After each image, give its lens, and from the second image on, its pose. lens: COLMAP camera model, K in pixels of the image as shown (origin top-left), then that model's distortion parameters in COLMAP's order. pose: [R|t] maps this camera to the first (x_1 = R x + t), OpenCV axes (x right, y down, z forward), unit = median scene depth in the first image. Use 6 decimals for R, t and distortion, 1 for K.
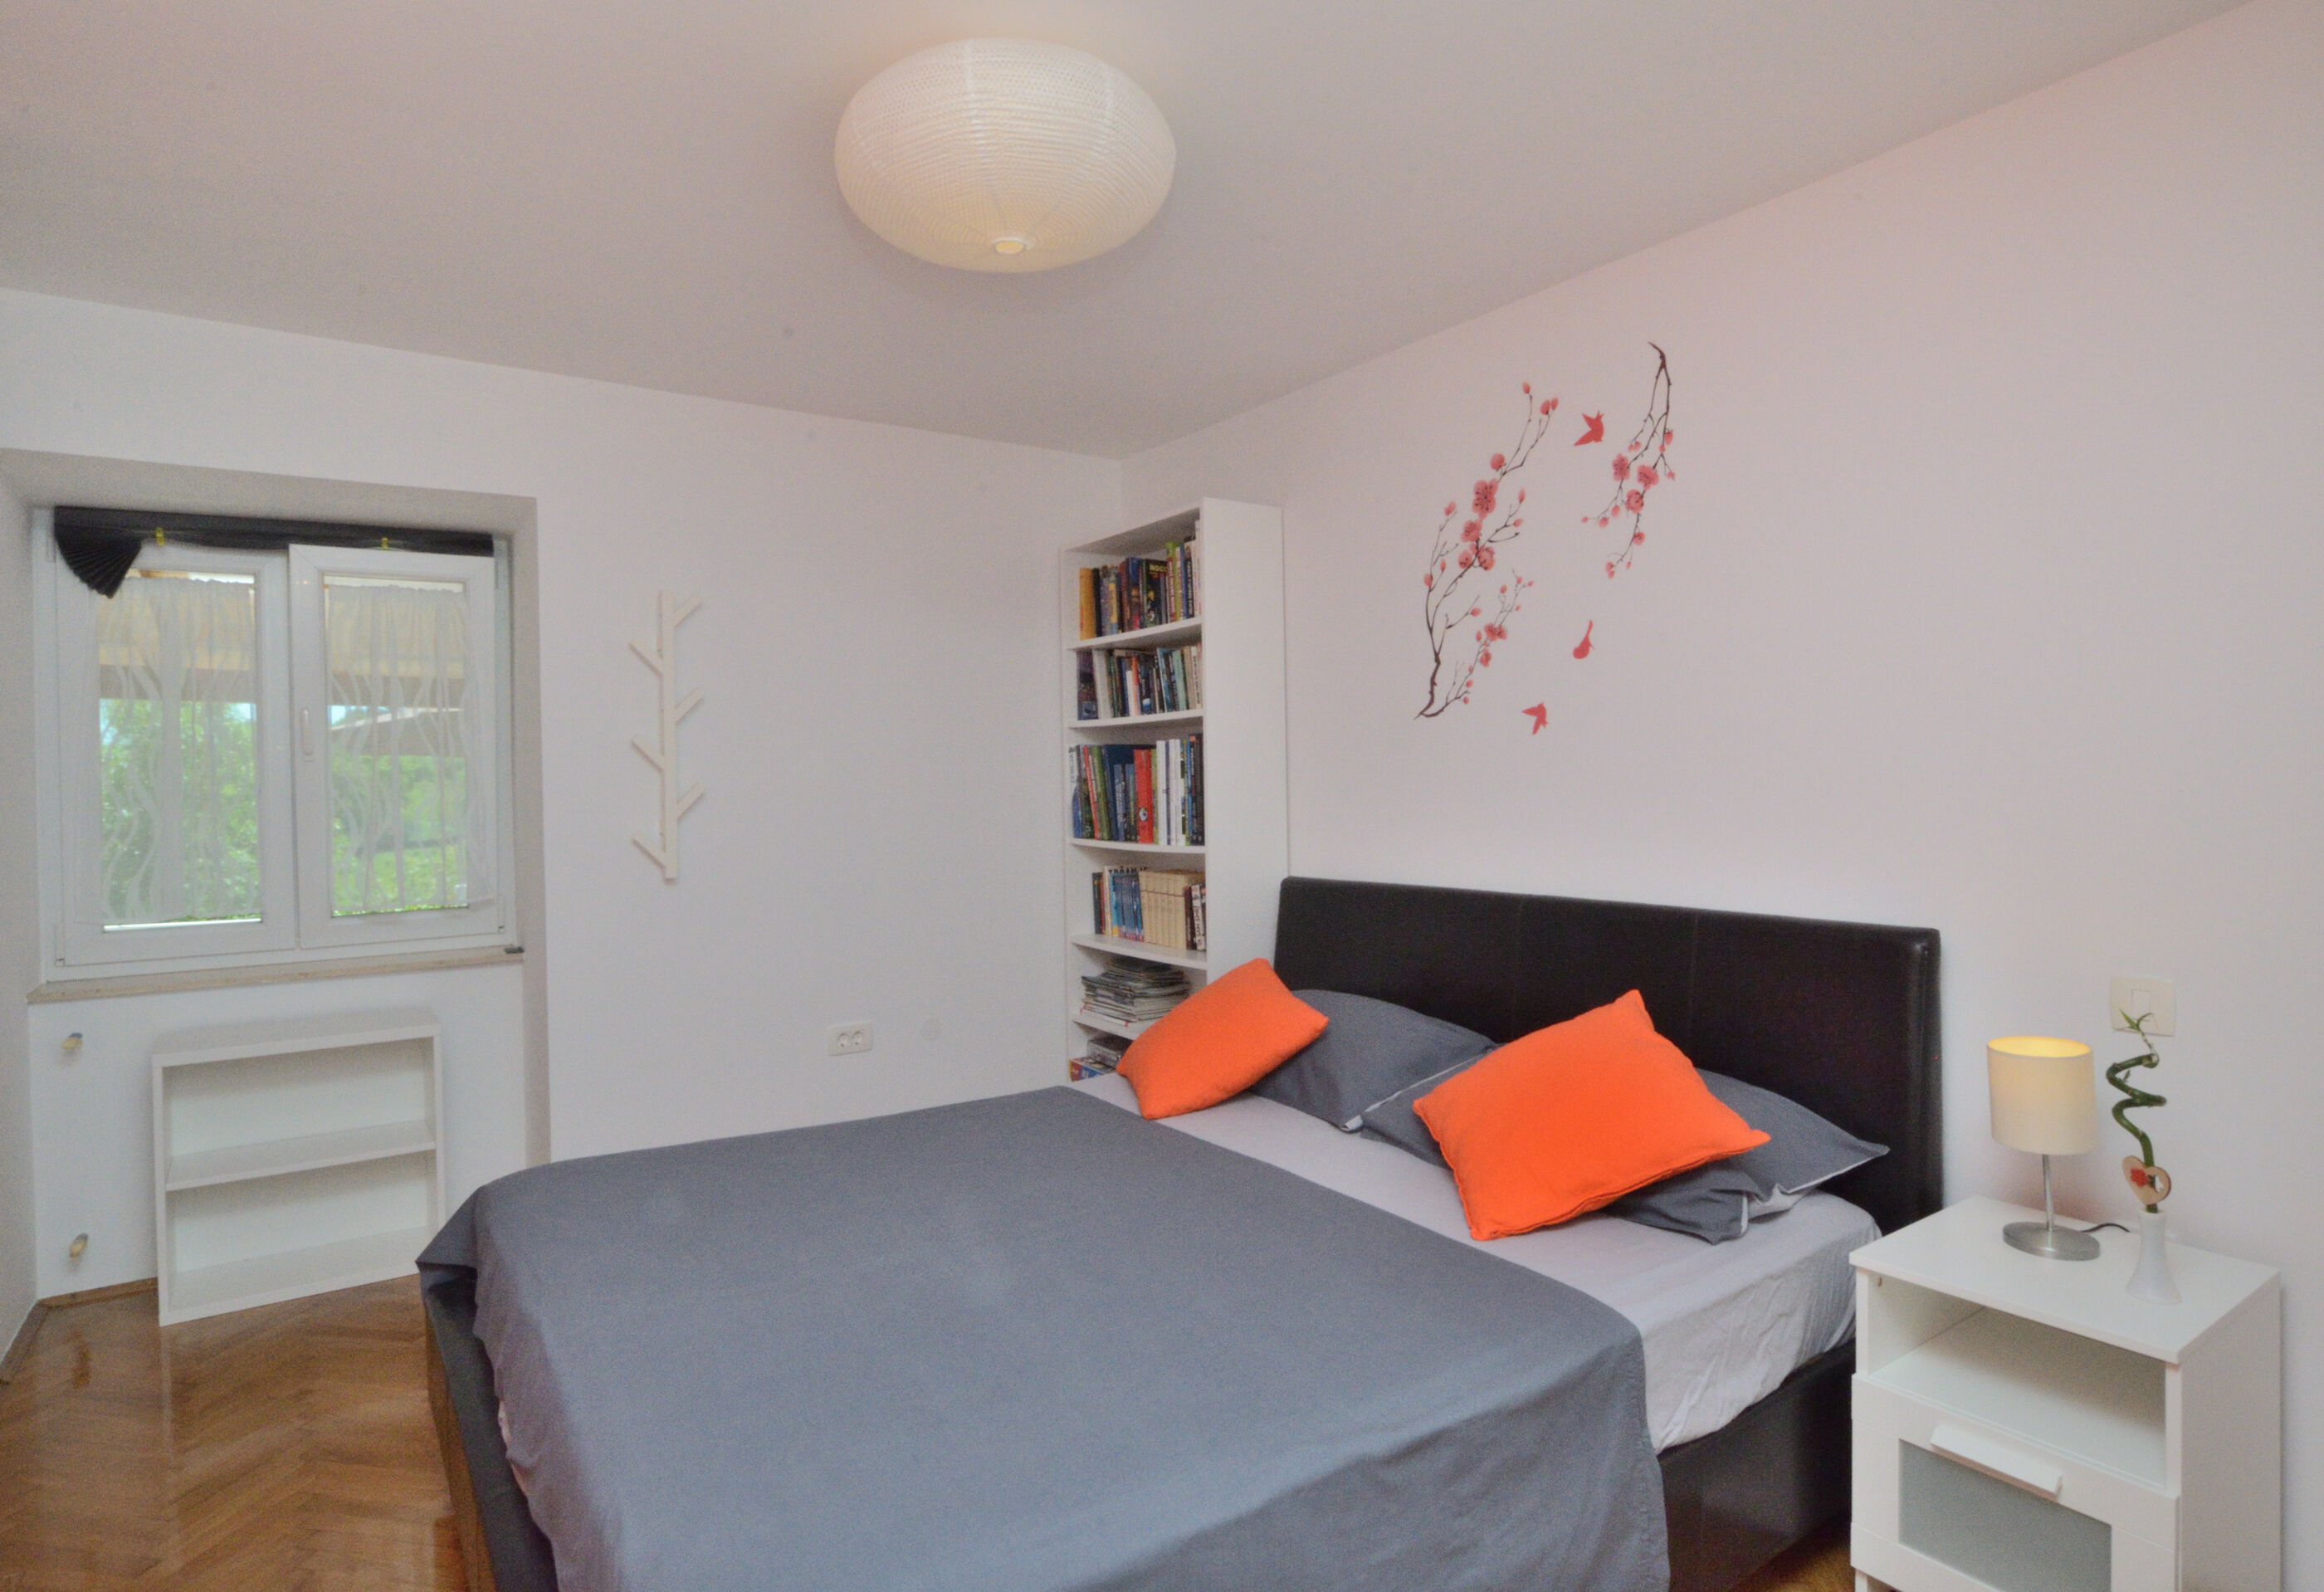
lens RADIAL K [[1254.8, 0, 1163.5], [0, 1254.8, 780.1], [0, 0, 1]] dist [-0.000880, 0.000116]
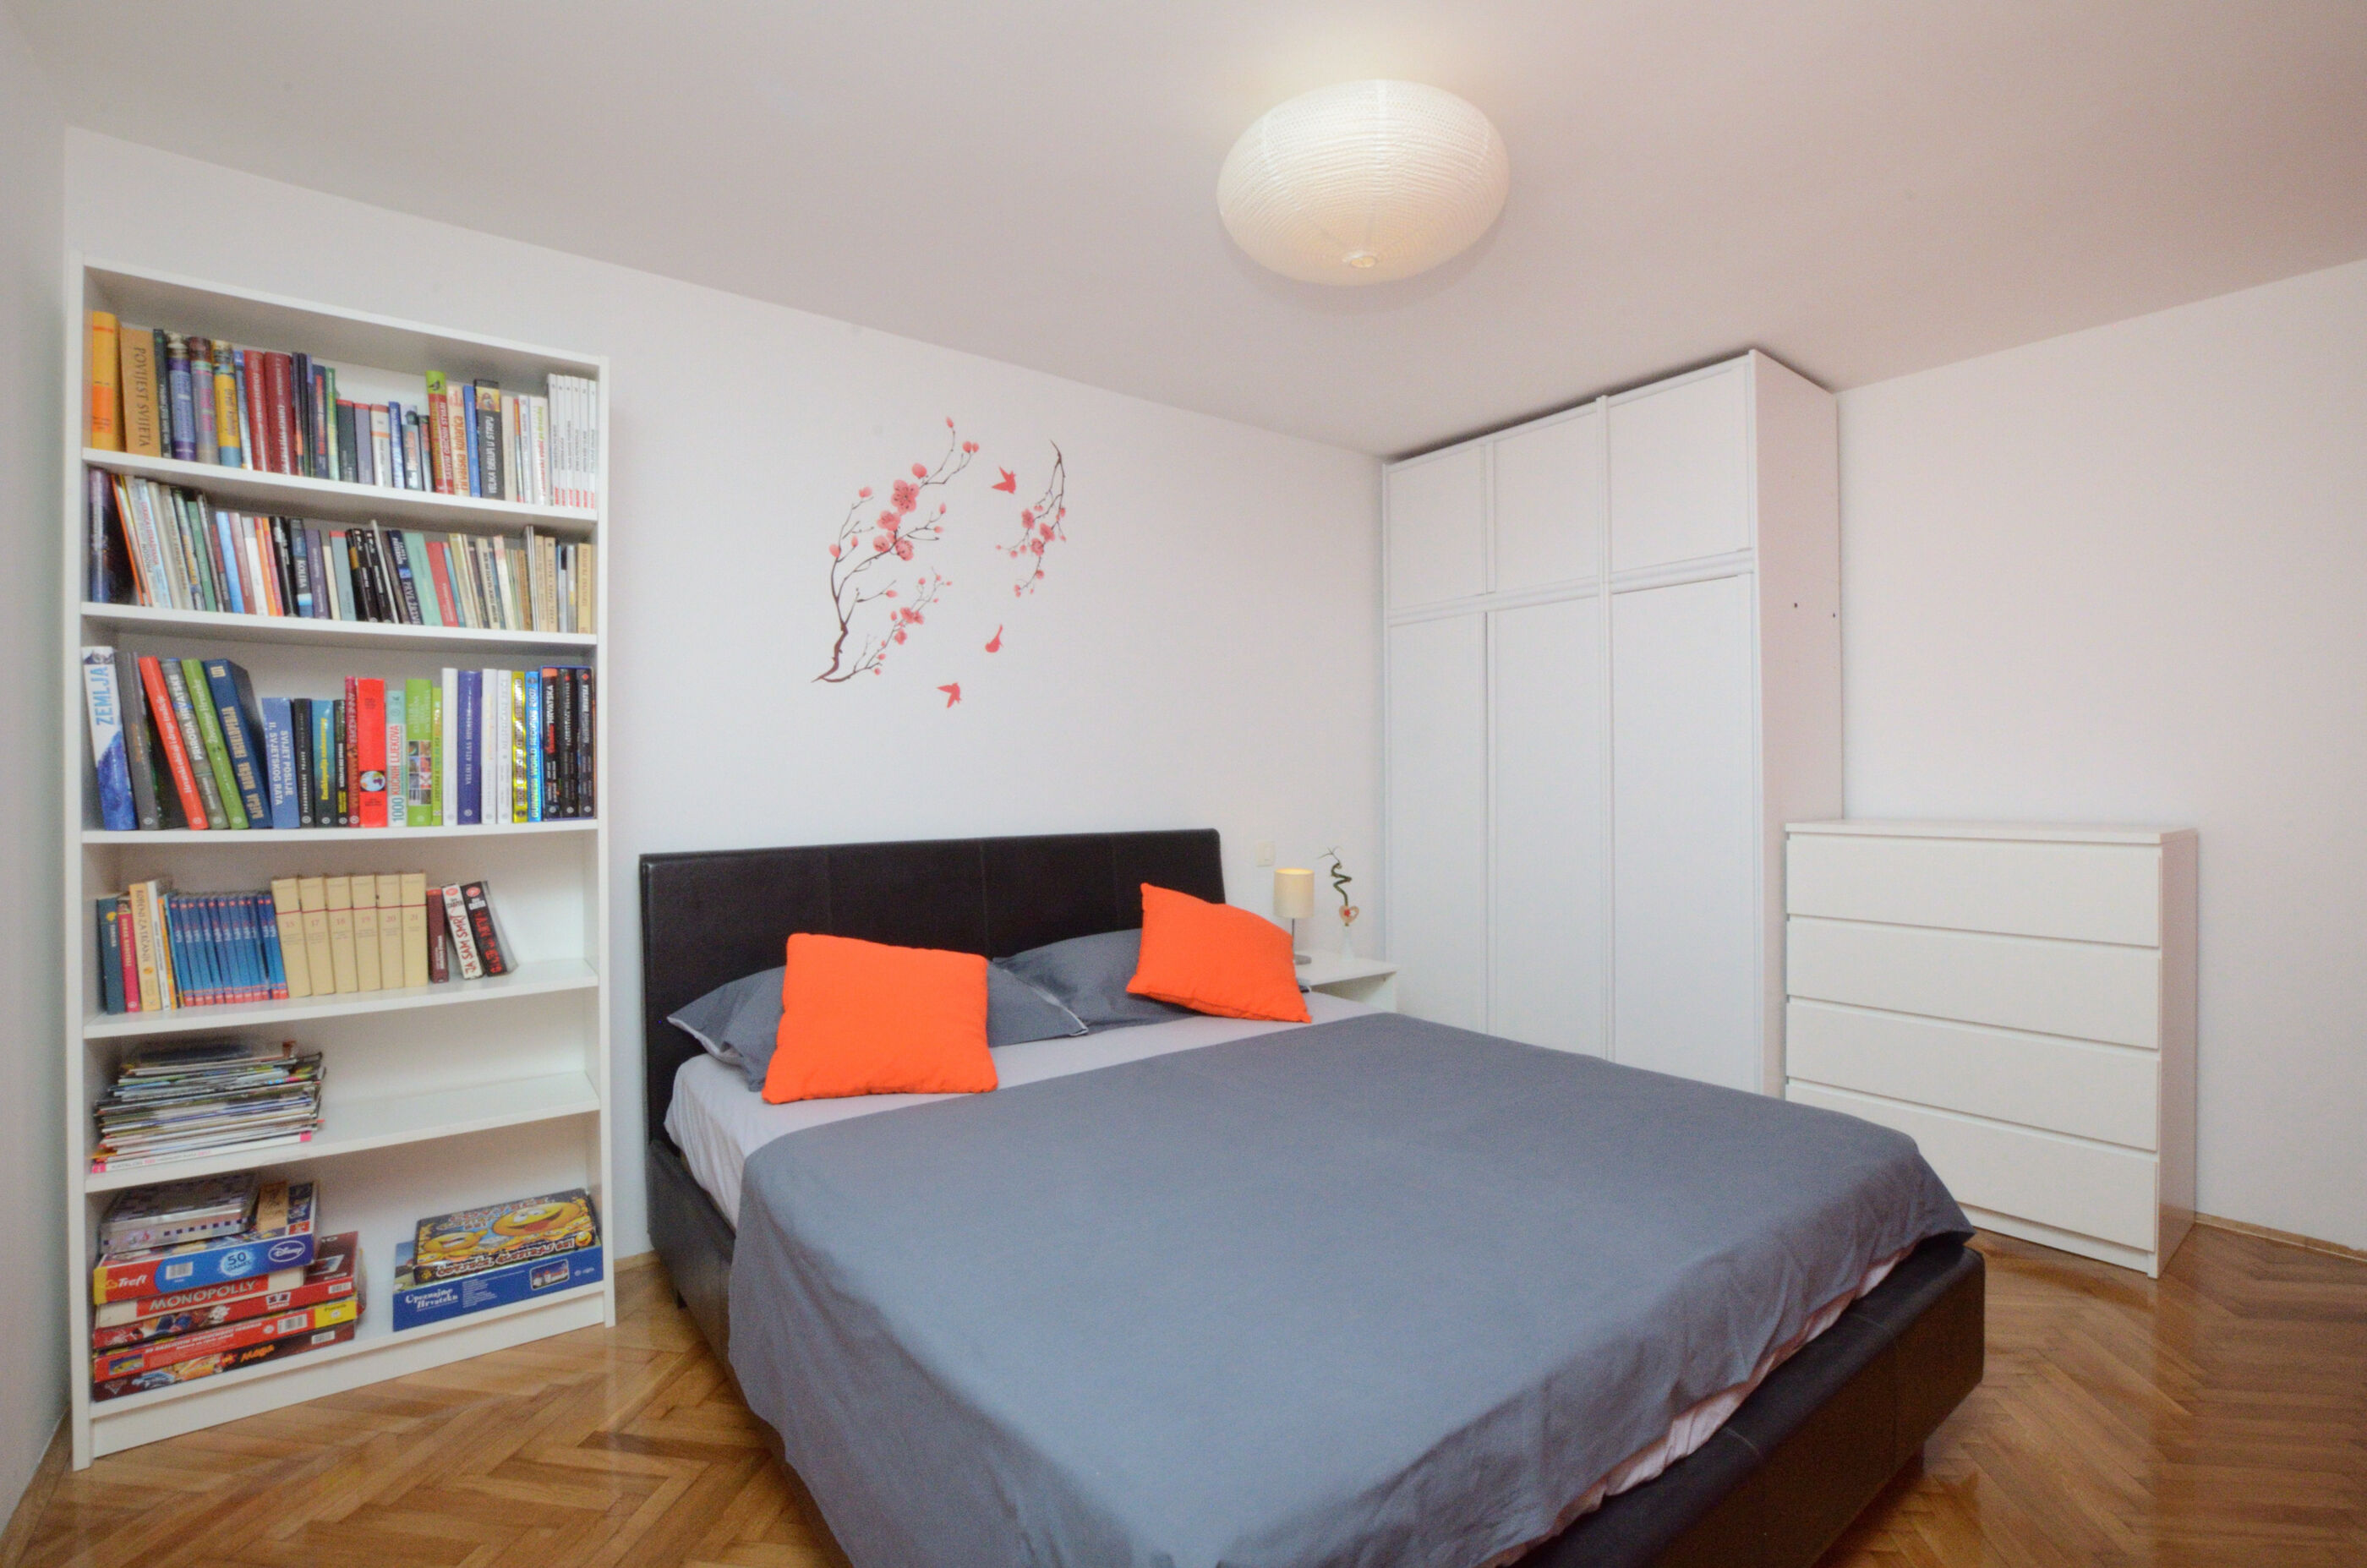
lens RADIAL K [[1043.6, 0, 1208.1], [0, 1043.6, 788.4], [0, 0, 1]] dist [-0.034260, 0.005866]
pose [[-0.059300, 0.008880, 0.998201, -0.694128], [0.012114, 0.999893, -0.008175, 0.050711], [-0.998167, 0.011608, -0.059401, 0.778894]]
